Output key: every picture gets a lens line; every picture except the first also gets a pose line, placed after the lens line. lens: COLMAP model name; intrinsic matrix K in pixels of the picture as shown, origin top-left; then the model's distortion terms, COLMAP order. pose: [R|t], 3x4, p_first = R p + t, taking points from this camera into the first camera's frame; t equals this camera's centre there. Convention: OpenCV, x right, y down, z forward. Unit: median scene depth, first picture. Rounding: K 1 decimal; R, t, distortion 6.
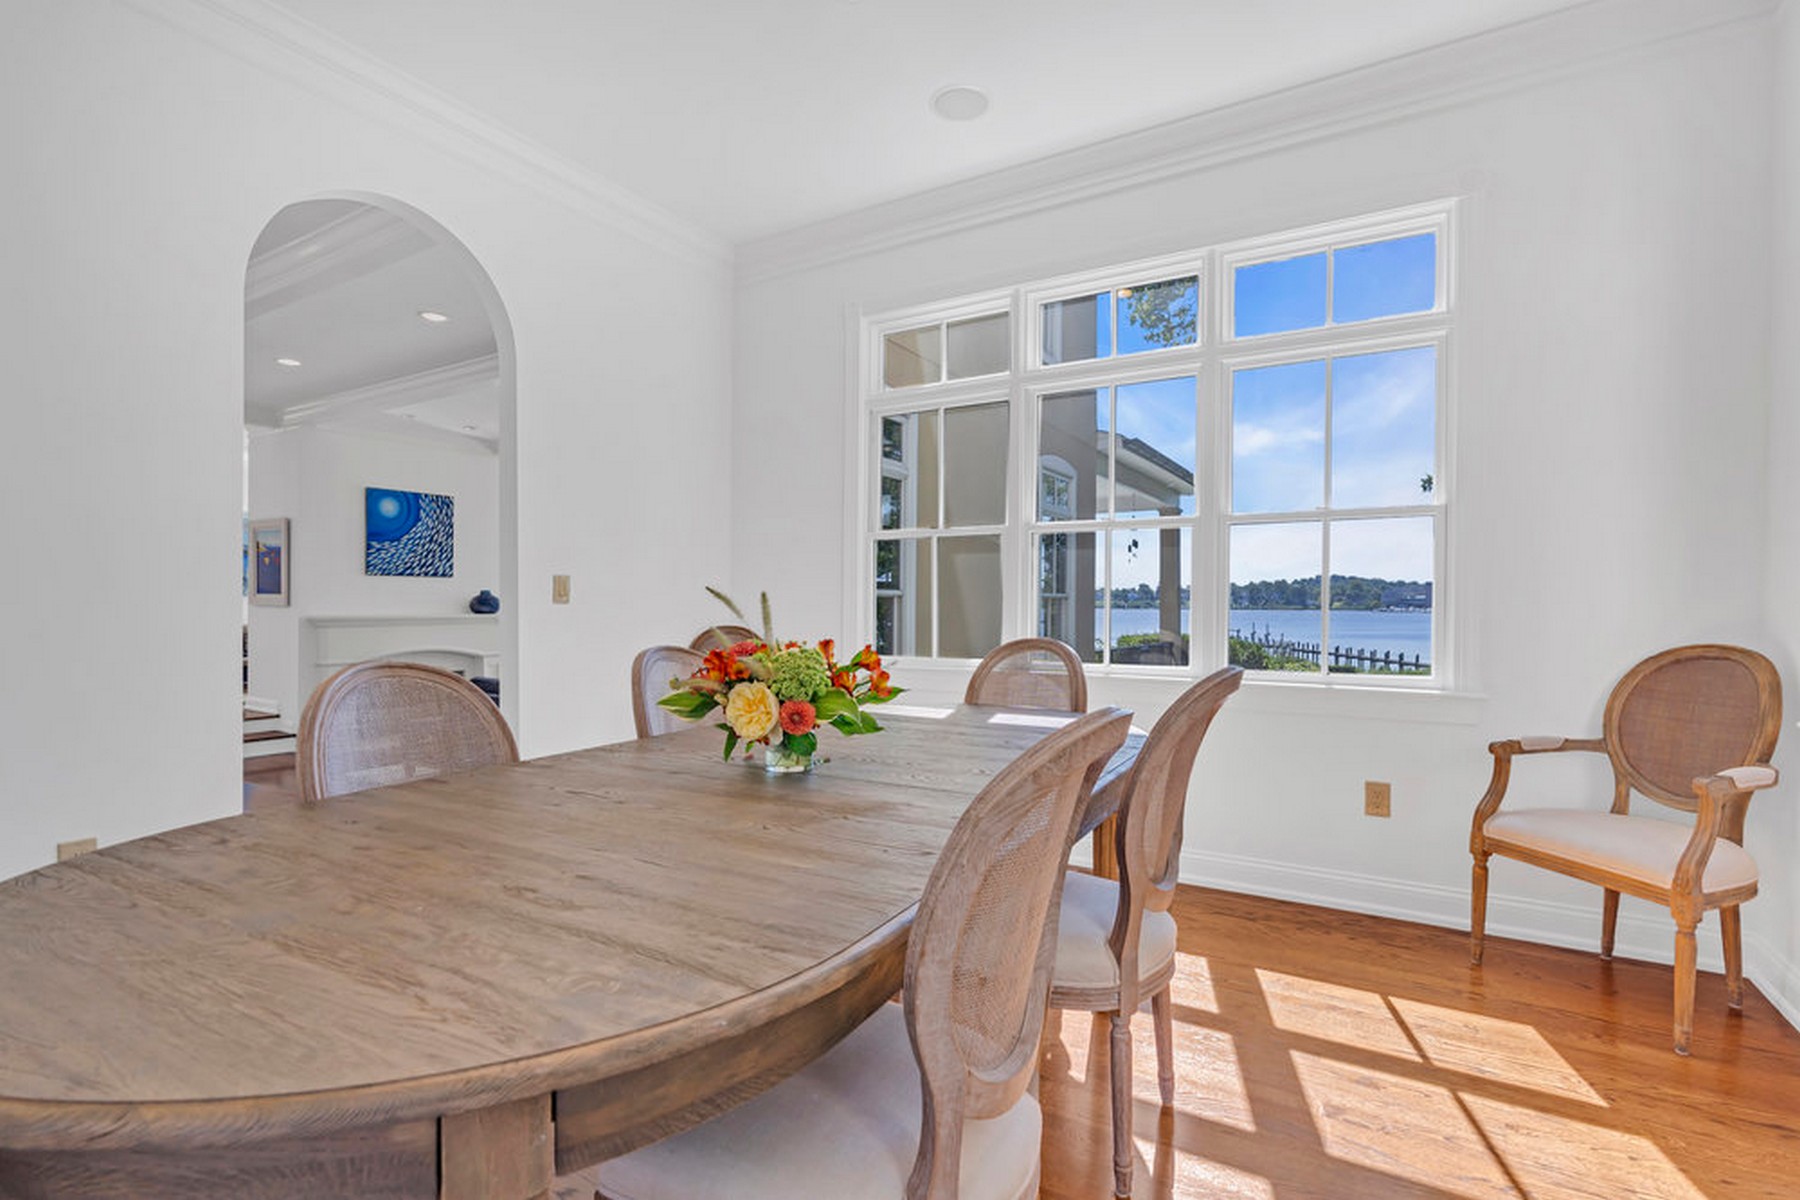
lens RADIAL K [[827.8, 0, 904.1], [0, 827.8, 605.0], [0, 0, 1]] dist [-0.012192, -0.000172]
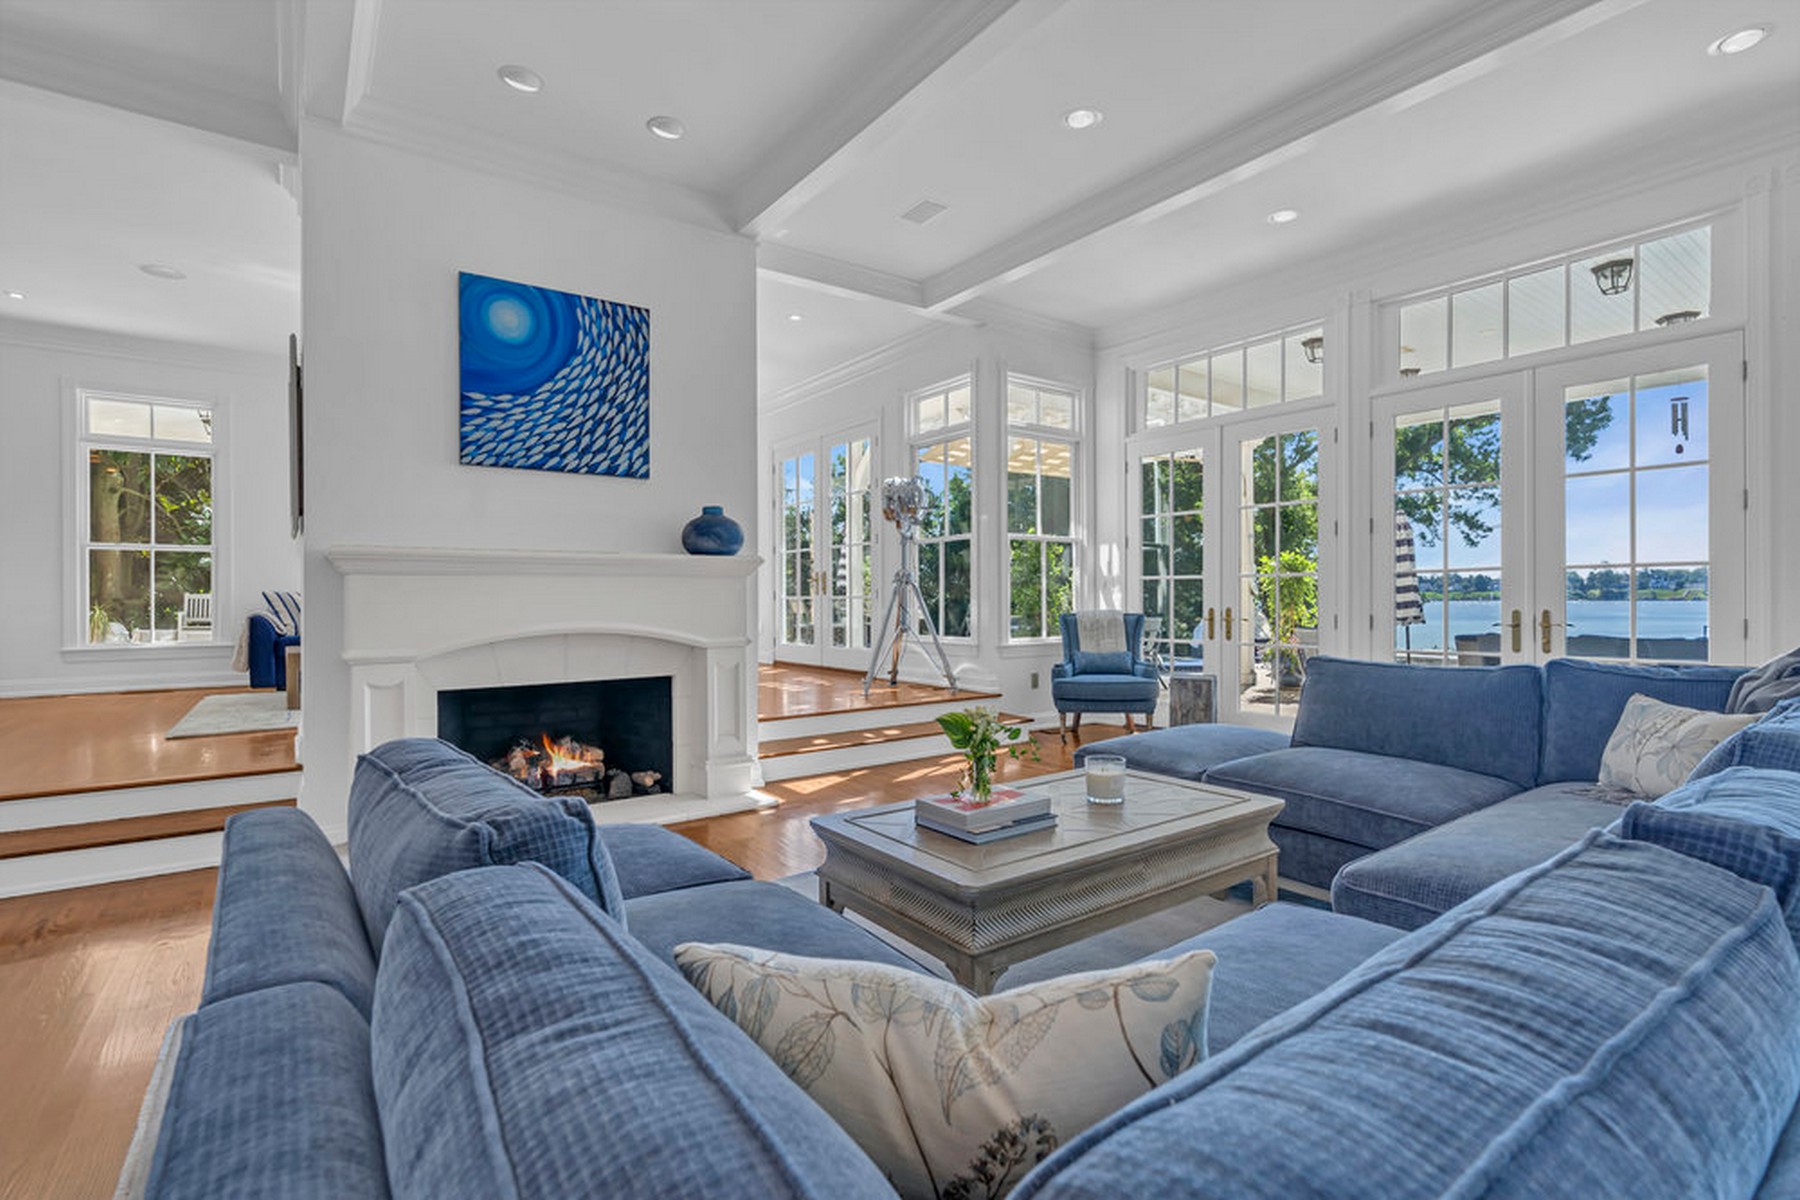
lens RADIAL K [[827.8, 0, 903.7], [0, 827.8, 601.8], [0, 0, 1]] dist [-0.012192, -0.000172]
pose [[0.923366, 0.000861, -0.383919, -0.235018], [0.001705, 0.999978, 0.006343, 0.035837], [0.383916, -0.006512, 0.923345, 0.634338]]
